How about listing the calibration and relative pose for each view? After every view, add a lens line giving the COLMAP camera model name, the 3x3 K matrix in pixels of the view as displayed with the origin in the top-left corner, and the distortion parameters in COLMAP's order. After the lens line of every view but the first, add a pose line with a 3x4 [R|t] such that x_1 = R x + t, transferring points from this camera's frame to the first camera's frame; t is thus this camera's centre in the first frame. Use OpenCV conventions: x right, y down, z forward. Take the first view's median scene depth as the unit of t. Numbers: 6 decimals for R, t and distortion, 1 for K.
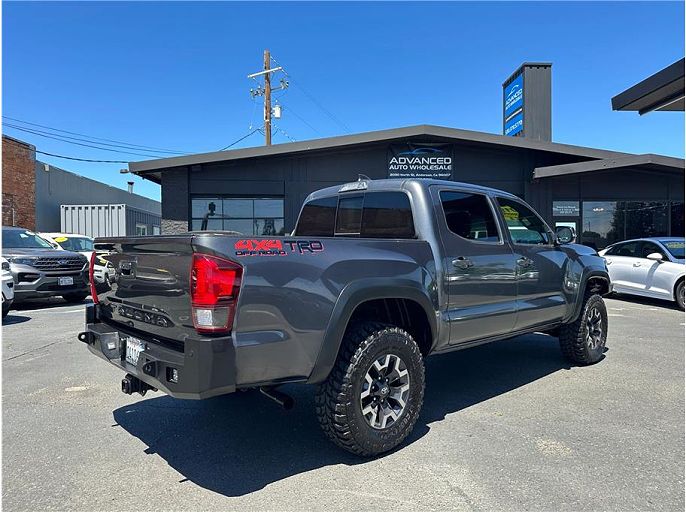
lens RADIAL K [[485.7, 0, 352.8], [0, 485.7, 256.6], [0, 0, 1]] dist [0.024187, -0.044549]
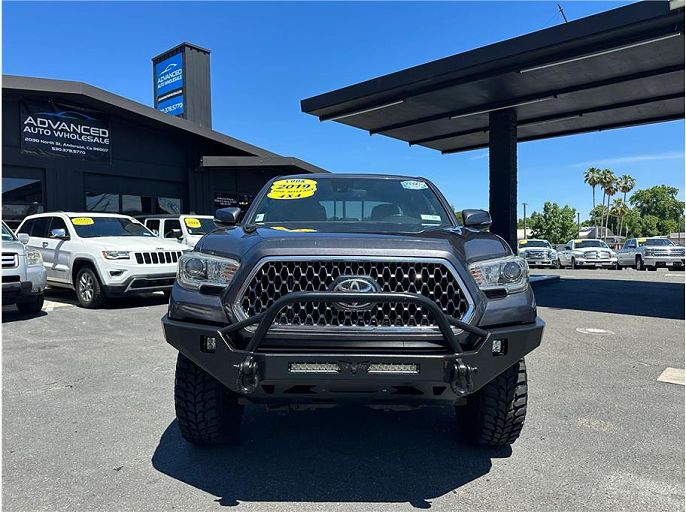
lens RADIAL K [[480.8, 0, 345.4], [0, 480.8, 264.5], [0, 0, 1]] dist [-0.003586, -0.003244]
pose [[0.671631, -0.032991, 0.740150, -0.141873], [0.008815, 0.999293, 0.036543, 0.000887], [-0.740833, -0.018019, 0.671448, 0.140557]]
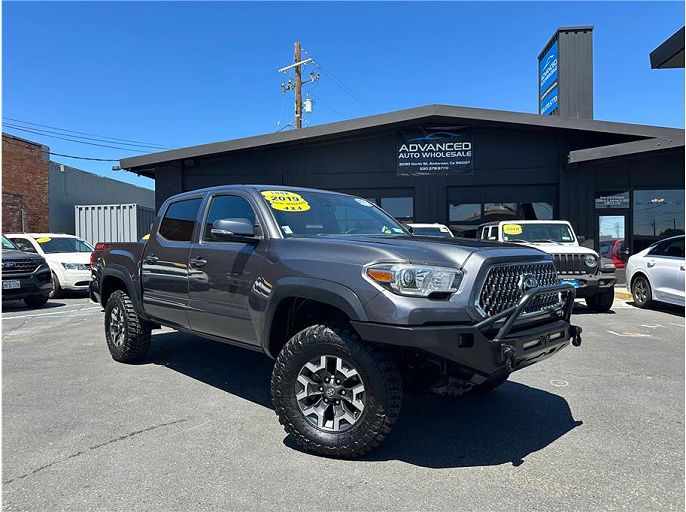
lens RADIAL K [[485.7, 0, 352.8], [0, 485.7, 256.6], [0, 0, 1]] dist [0.024187, -0.044549]
pose [[0.990866, -0.002567, -0.134826, 0.110338], [0.002652, 0.999996, 0.000450, -0.001100], [0.134824, -0.000804, 0.990869, 0.111865]]
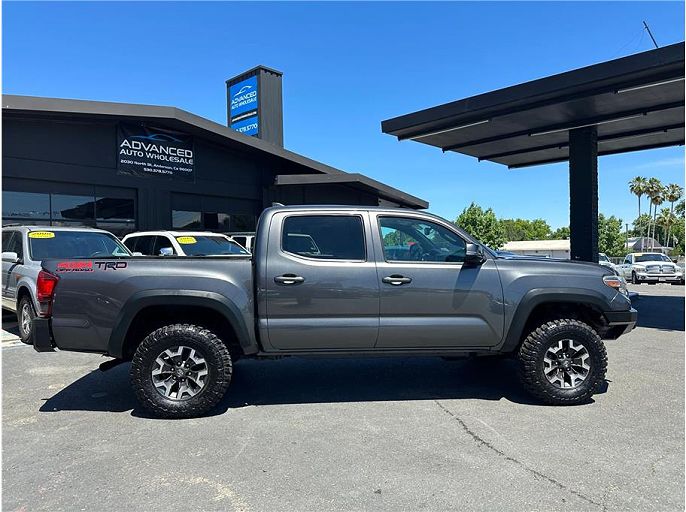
lens RADIAL K [[480.4, 0, 343.0], [0, 480.4, 256.0], [0, 0, 1]] dist [0.053197, -0.092338]
pose [[0.719616, -0.002661, 0.694367, -0.207097], [0.006328, 0.999976, -0.002726, -0.010046], [-0.694343, 0.006355, 0.719616, 0.187185]]
